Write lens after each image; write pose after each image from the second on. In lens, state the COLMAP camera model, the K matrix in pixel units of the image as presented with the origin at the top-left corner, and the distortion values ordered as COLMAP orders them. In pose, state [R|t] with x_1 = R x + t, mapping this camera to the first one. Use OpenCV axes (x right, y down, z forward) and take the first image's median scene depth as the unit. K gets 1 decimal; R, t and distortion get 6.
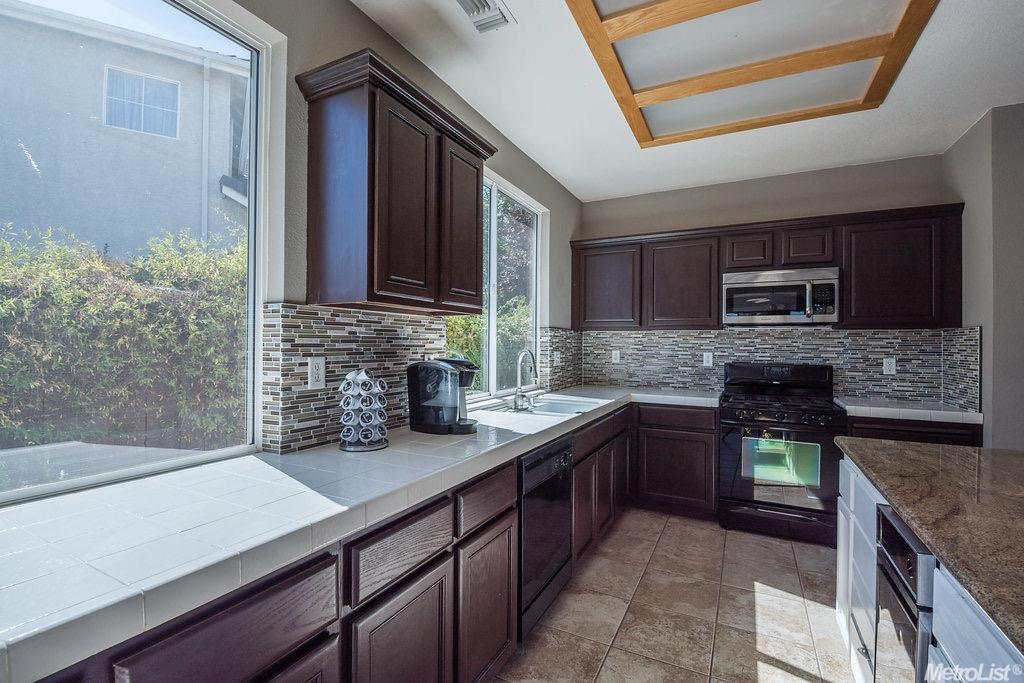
lens RADIAL K [[456.0, 0, 512.0], [0, 456.0, 341.5], [0, 0, 1]] dist [-0.000701, -0.011183]
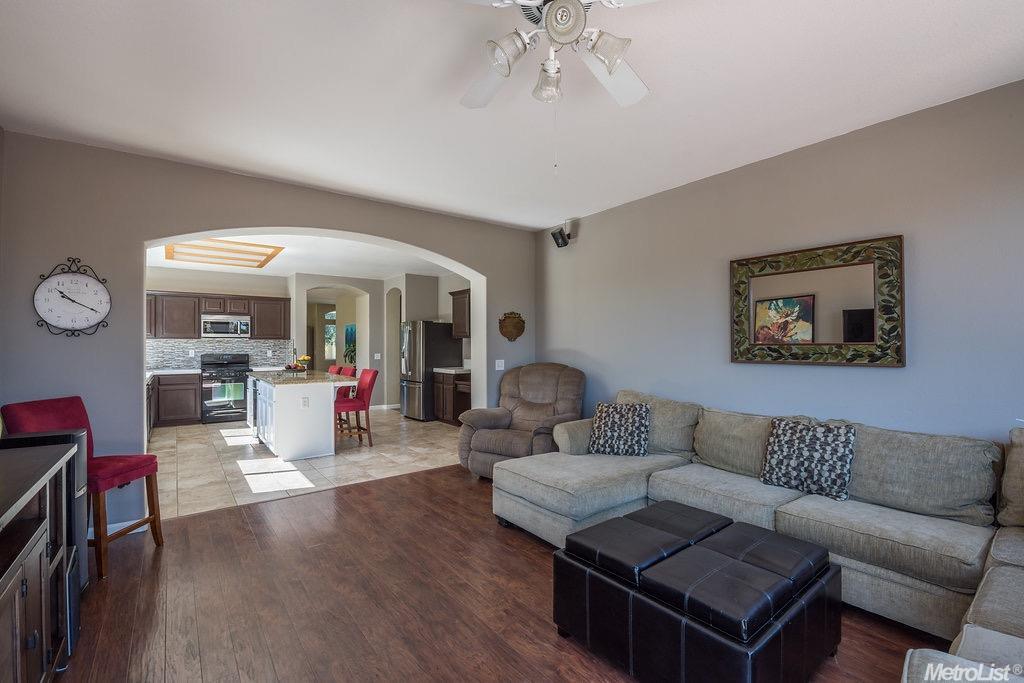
lens RADIAL K [[444.3, 0, 512.6], [0, 444.3, 342.3], [0, 0, 1]] dist [-0.000262, -0.010425]
pose [[0.430343, -0.004898, 0.902652, -1.071452], [0.002517, 0.999988, 0.004226, -0.022772], [-0.902662, 0.000454, 0.430350, -1.670515]]
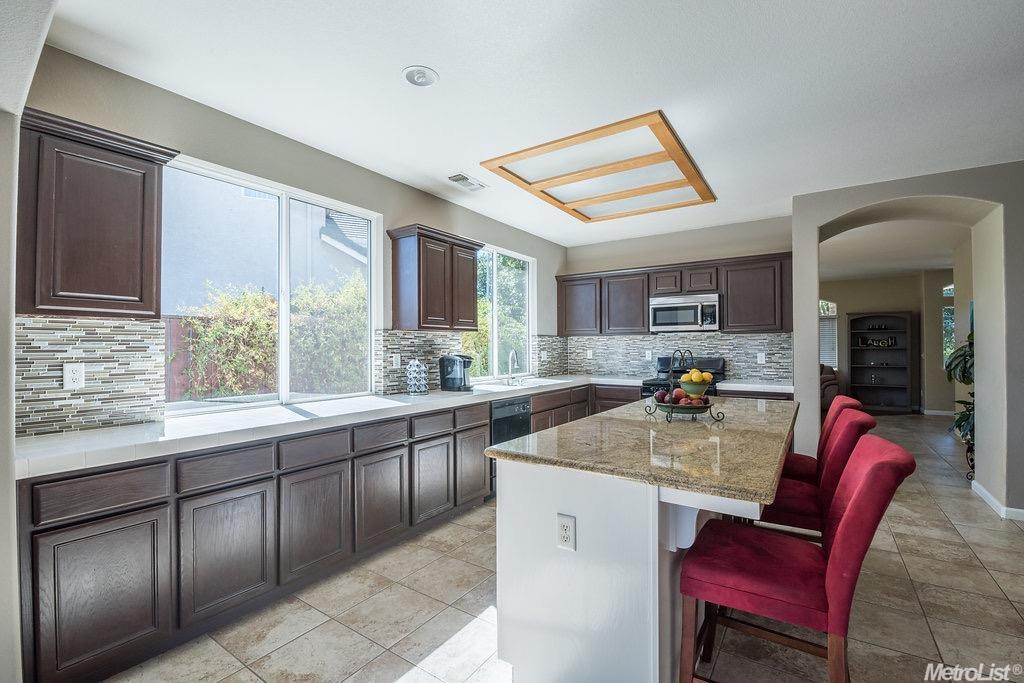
lens RADIAL K [[444.3, 0, 512.6], [0, 444.3, 342.3], [0, 0, 1]] dist [-0.000262, -0.010425]
pose [[0.992546, -0.014206, -0.121039, 0.237745], [0.013710, 0.999894, -0.004927, -0.002082], [0.121097, 0.003231, 0.992635, -0.650943]]
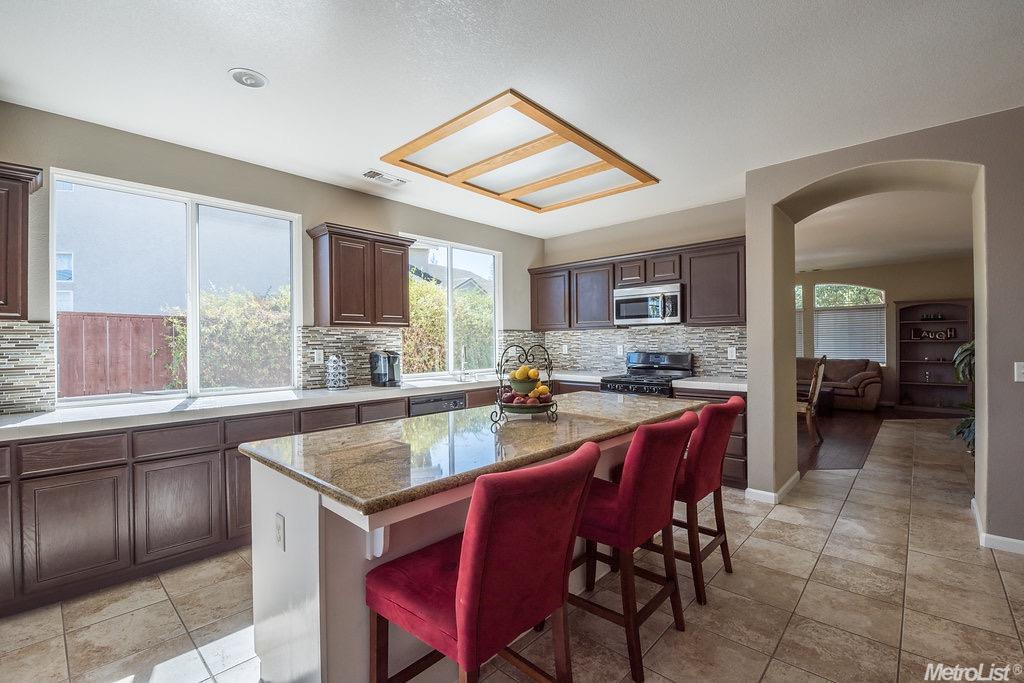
lens RADIAL K [[444.3, 0, 512.6], [0, 444.3, 342.3], [0, 0, 1]] dist [-0.000262, -0.010425]
pose [[0.963594, -0.018225, -0.266747, 0.663679], [0.020043, 0.999791, 0.004093, 0.004155], [0.266617, -0.009290, 0.963758, -0.535059]]
